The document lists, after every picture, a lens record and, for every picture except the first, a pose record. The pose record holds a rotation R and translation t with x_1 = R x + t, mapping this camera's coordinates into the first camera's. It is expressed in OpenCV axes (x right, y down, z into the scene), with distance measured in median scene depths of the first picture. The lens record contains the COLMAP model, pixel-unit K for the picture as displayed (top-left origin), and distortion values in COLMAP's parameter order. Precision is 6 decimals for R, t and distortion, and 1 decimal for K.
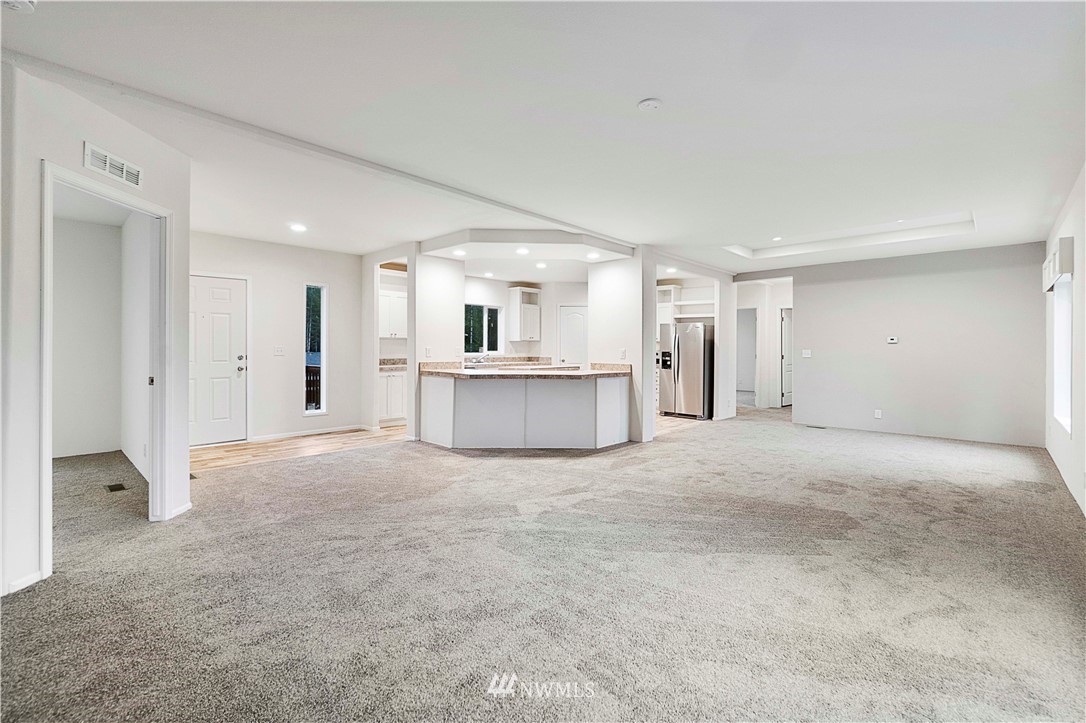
lens RADIAL K [[474.3, 0, 543.7], [0, 474.3, 346.8], [0, 0, 1]] dist [0.000102, 0.001388]
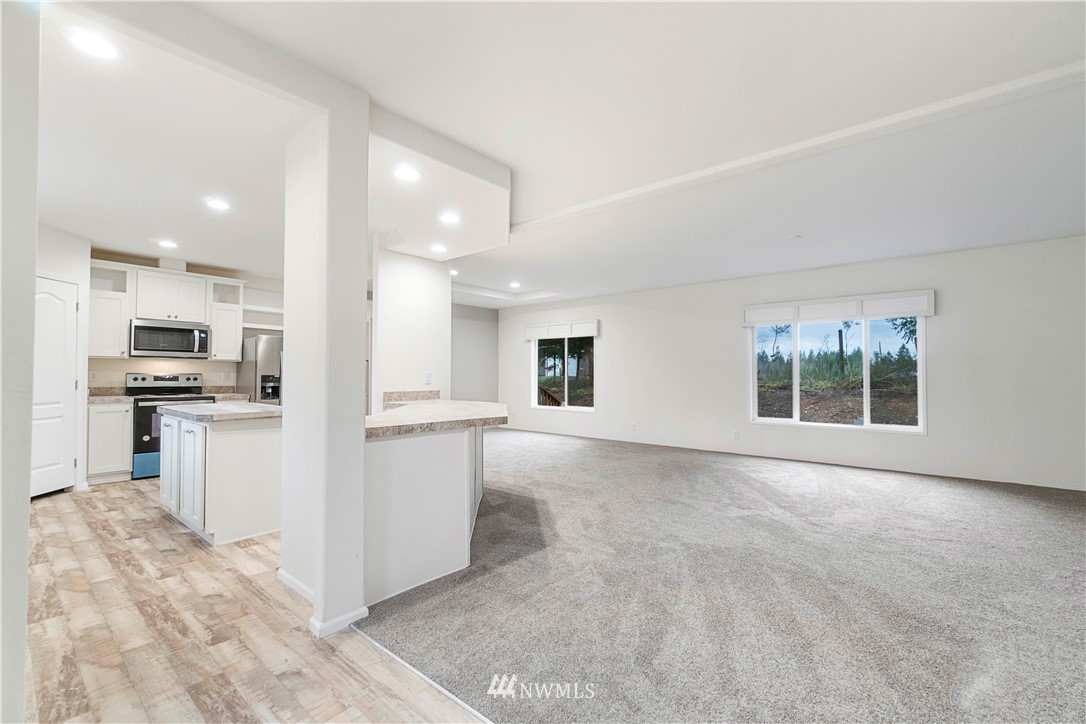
lens RADIAL K [[471.3, 0, 545.0], [0, 471.3, 362.5], [0, 0, 1]] dist [-0.001612, 0.001239]
pose [[-0.048117, 0.017407, 0.998690, -1.296863], [-0.004549, 0.999834, -0.017646, 0.004181], [-0.998831, -0.005392, -0.048030, 1.724191]]
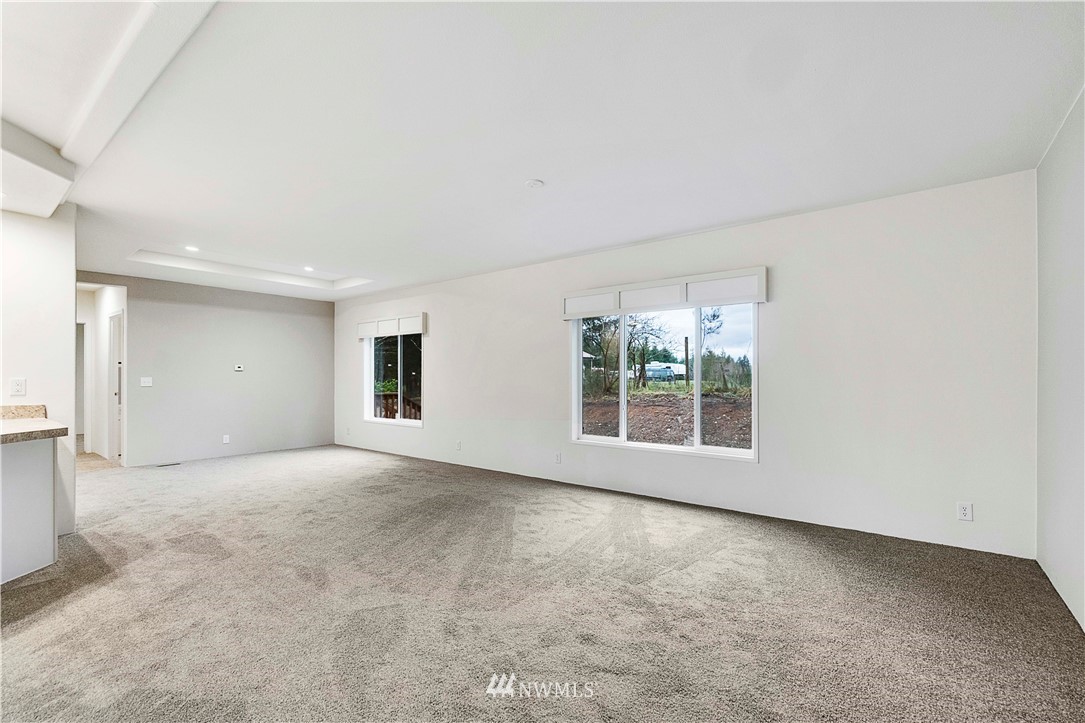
lens RADIAL K [[483.0, 0, 538.6], [0, 483.0, 373.9], [0, 0, 1]] dist [-0.000042, 0.000151]
pose [[-0.083216, 0.002459, 0.996529, -0.890186], [-0.005229, 0.999982, -0.002904, -0.002293], [-0.996518, -0.005452, -0.083201, 0.924504]]
